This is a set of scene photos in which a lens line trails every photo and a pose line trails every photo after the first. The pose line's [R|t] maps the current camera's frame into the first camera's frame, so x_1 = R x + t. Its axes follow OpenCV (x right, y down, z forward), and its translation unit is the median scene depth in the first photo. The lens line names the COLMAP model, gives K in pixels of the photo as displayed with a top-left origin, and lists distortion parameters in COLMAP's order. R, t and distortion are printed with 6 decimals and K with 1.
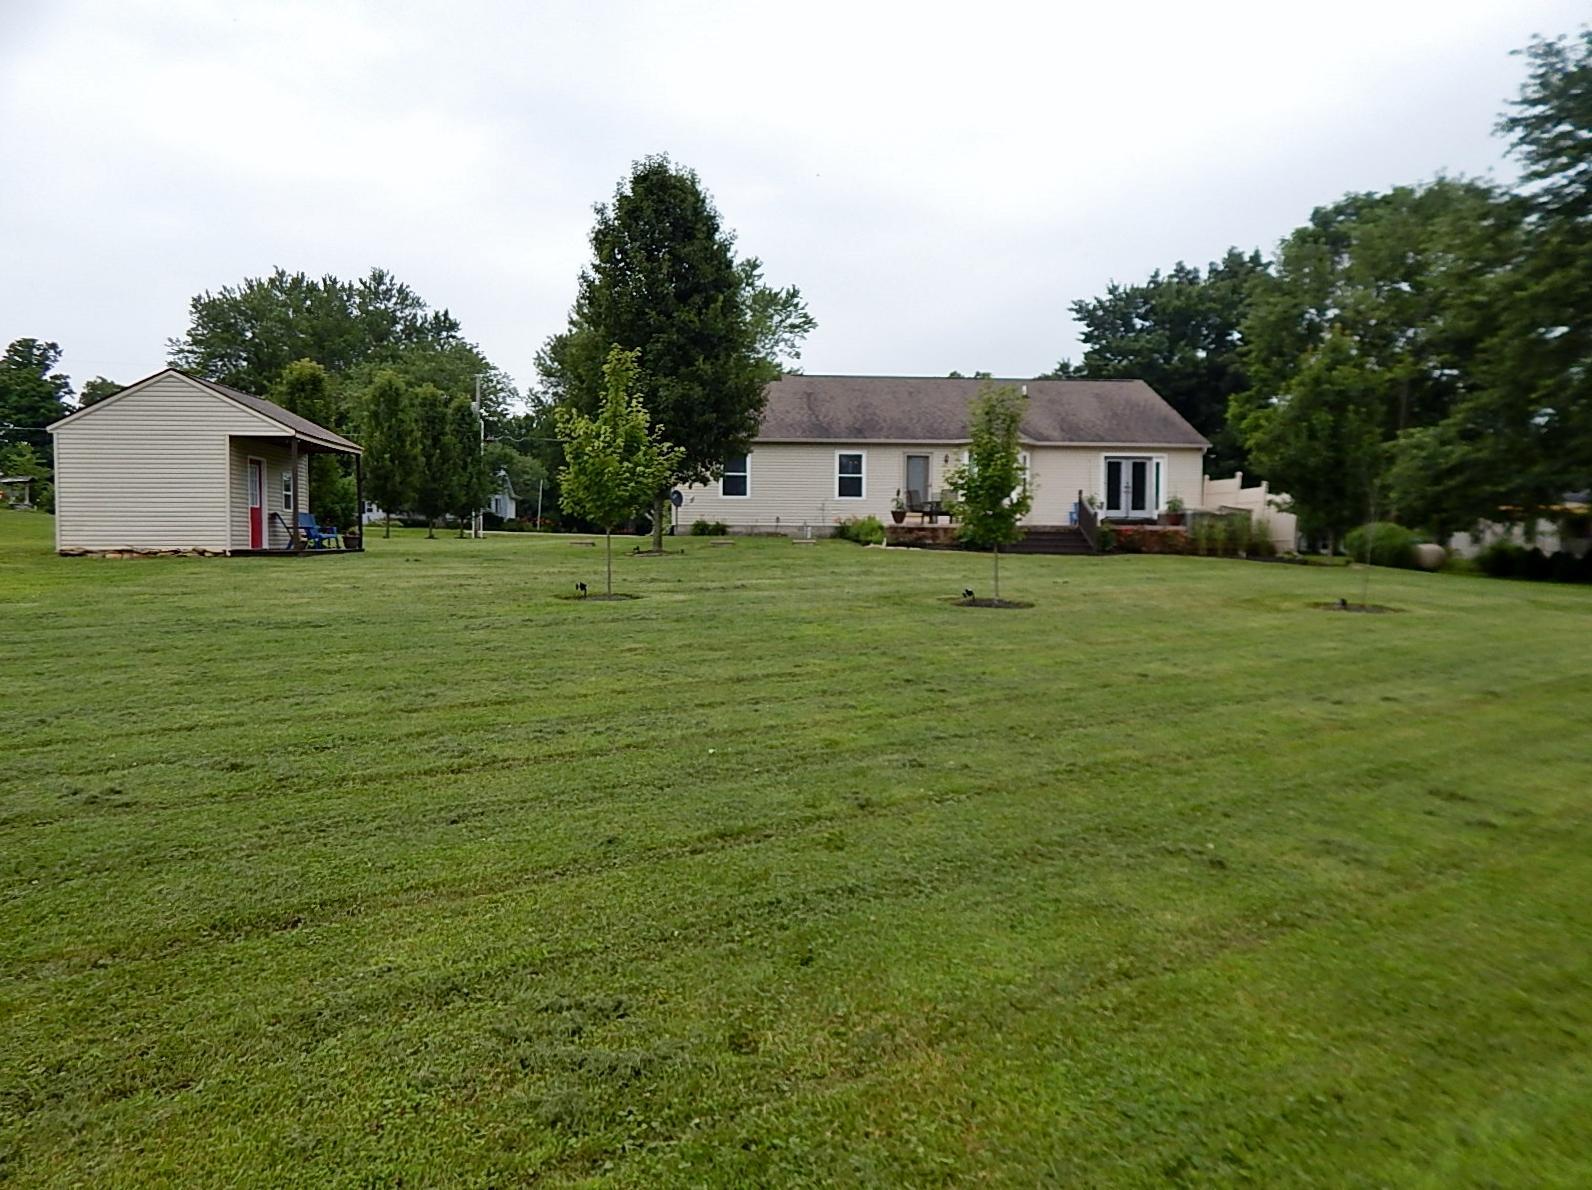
lens RADIAL K [[1046.5, 0, 799.1], [0, 1046.5, 584.4], [0, 0, 1]] dist [-0.000257, -0.000599]
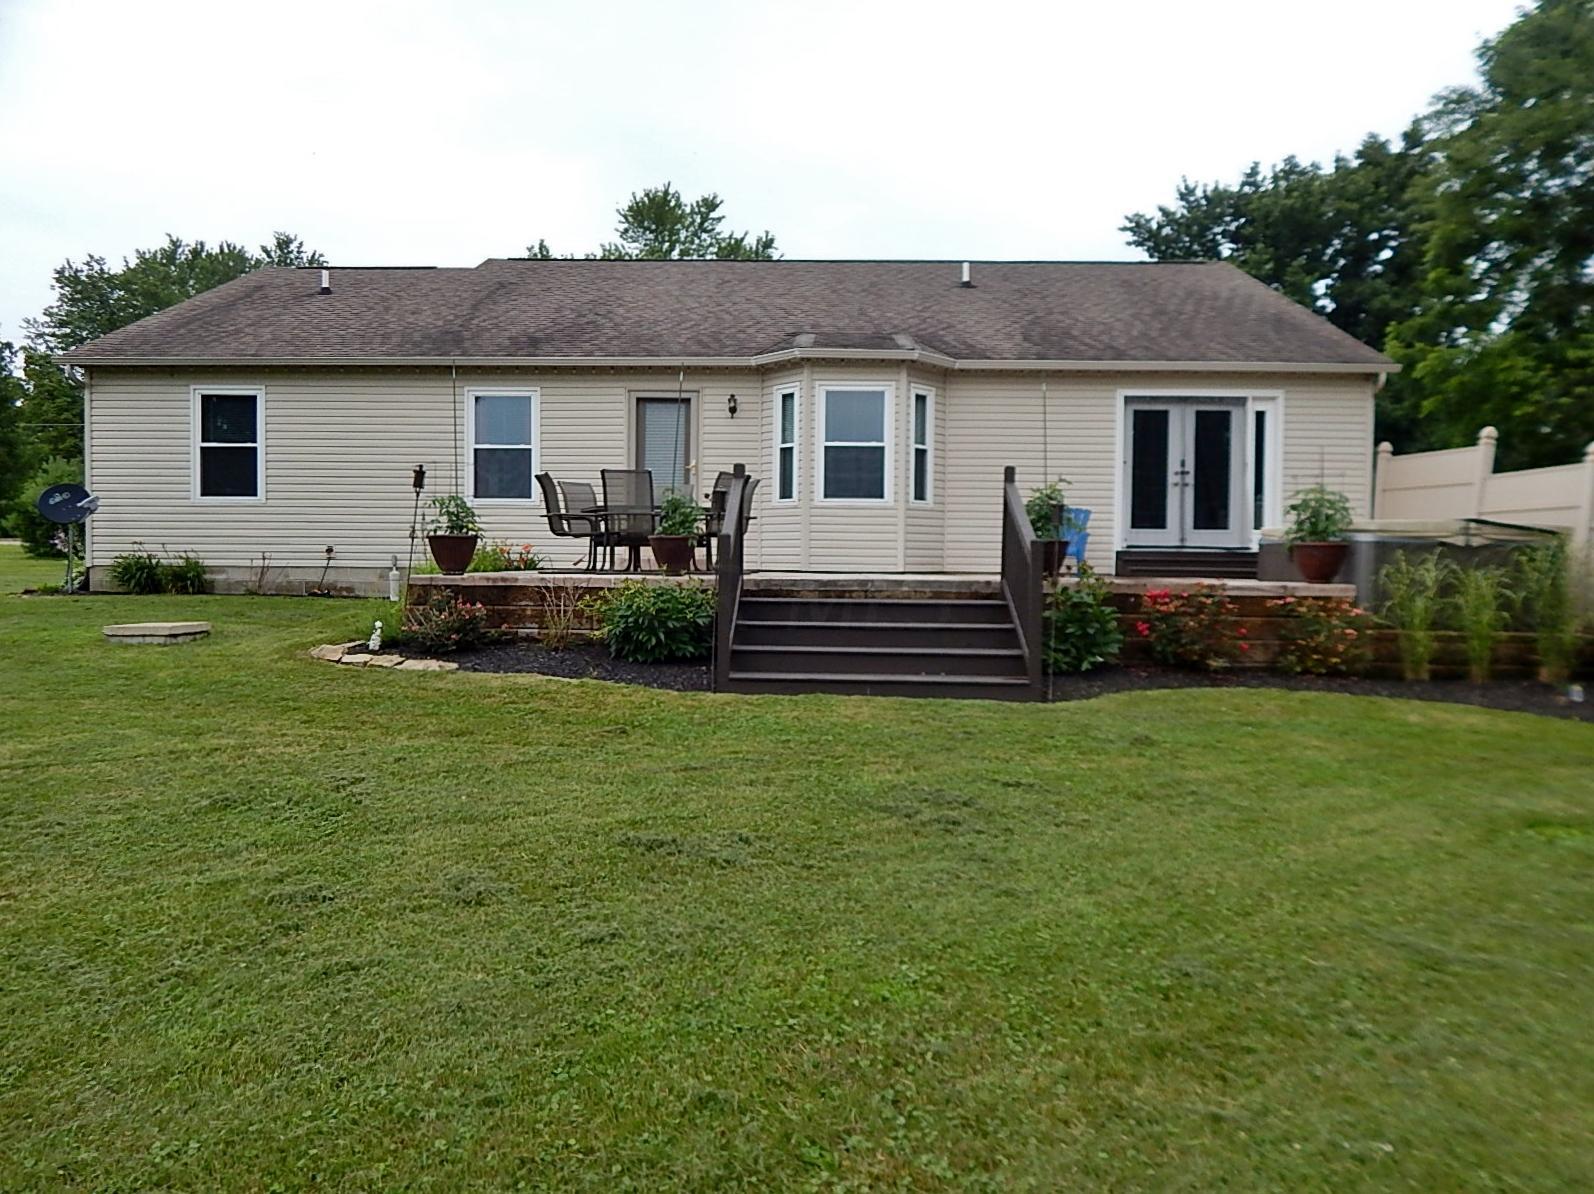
lens RADIAL K [[1047.8, 0, 800.1], [0, 1047.8, 586.4], [0, 0, 1]] dist [-0.000257, -0.000599]
pose [[0.996897, 0.003522, -0.078635, 0.196142], [-0.004380, 0.999933, -0.010749, -0.043545], [0.078592, 0.011060, 0.996846, 0.579072]]
